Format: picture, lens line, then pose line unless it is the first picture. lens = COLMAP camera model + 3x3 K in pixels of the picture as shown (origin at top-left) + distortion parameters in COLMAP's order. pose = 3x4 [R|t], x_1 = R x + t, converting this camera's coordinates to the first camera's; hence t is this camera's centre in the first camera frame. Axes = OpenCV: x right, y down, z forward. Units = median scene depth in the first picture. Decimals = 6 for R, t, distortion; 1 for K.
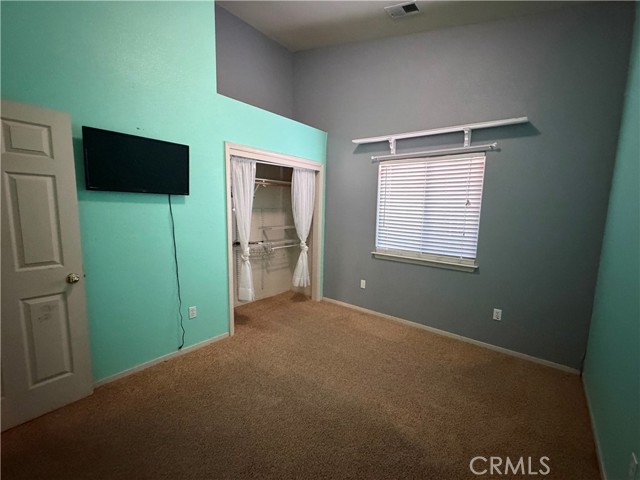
lens RADIAL K [[285.2, 0, 320.0], [0, 285.2, 240.0], [0, 0, 1]] dist [0.025494, 0.000093]
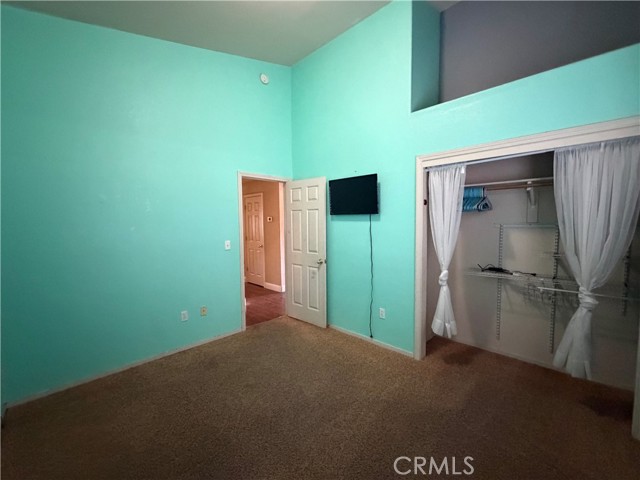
lens RADIAL K [[274.3, 0, 320.0], [0, 274.3, 240.0], [0, 0, 1]] dist [-0.010778, -0.000100]
pose [[-0.121483, 0.046155, -0.991520, 0.654935], [-0.108385, 0.992328, 0.059473, -0.079523], [0.986658, 0.114691, -0.115549, 0.821875]]
